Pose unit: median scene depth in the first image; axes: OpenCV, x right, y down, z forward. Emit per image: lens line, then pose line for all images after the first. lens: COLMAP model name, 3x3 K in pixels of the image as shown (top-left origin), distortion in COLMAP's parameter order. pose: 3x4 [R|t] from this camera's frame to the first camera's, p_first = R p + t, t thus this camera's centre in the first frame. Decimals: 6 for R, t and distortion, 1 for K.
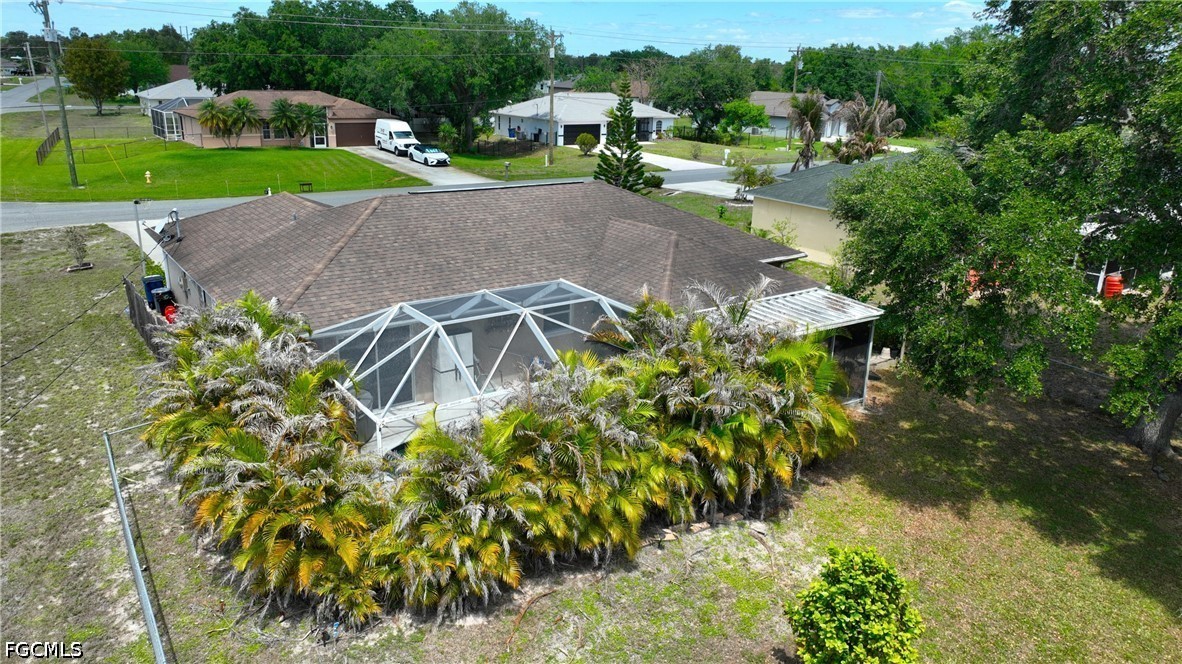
lens RADIAL K [[830.6, 0, 590.9], [0, 830.6, 328.8], [0, 0, 1]] dist [0.000731, 0.005616]
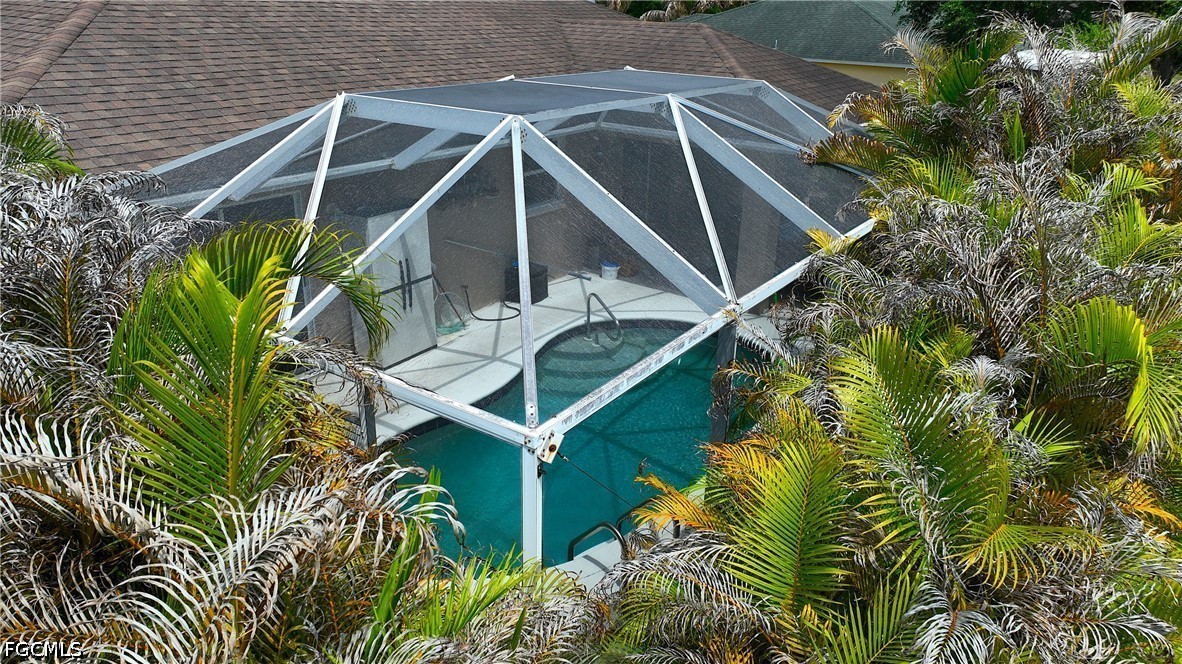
lens RADIAL K [[830.6, 0, 593.4], [0, 830.6, 329.7], [0, 0, 1]] dist [0.000731, 0.005616]
pose [[0.938132, -0.126798, 0.322228, -0.288907], [0.102895, 0.990591, 0.090235, 0.055842], [-0.330638, -0.051497, 0.942352, 0.696963]]
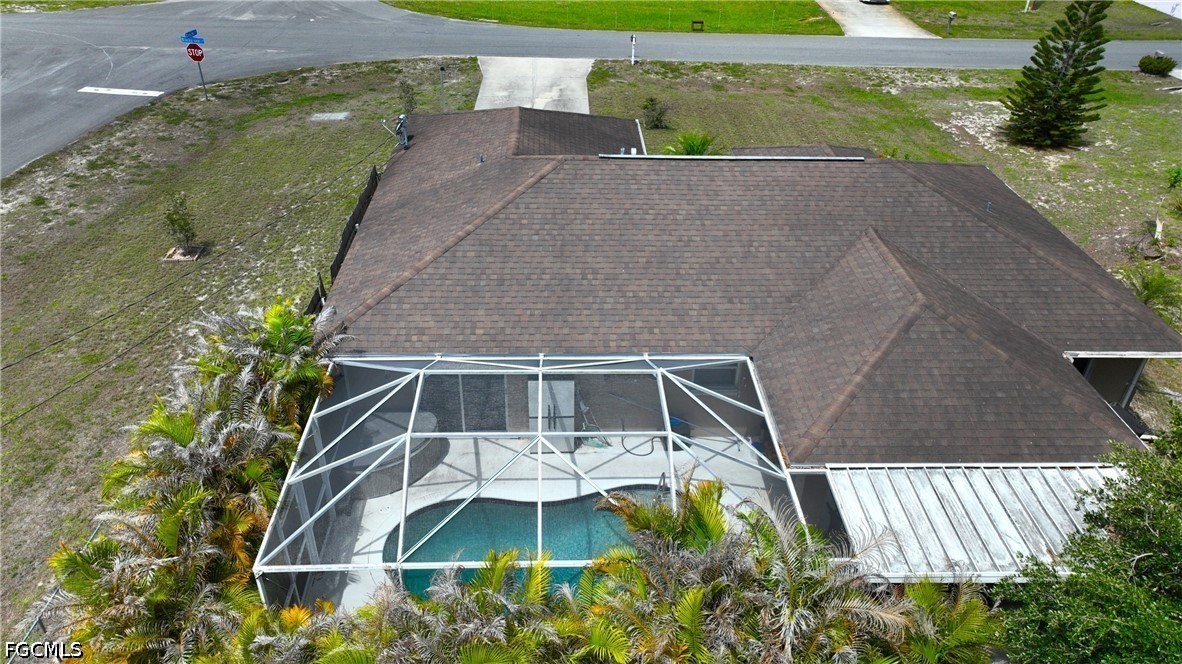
lens RADIAL K [[830.6, 0, 588.2], [0, 830.6, 325.8], [0, 0, 1]] dist [0.000731, 0.005616]
pose [[0.830052, 0.292565, -0.474783, 0.304675], [-0.168781, 0.943207, 0.286135, -0.365953], [0.531532, -0.157373, 0.832290, 0.480603]]
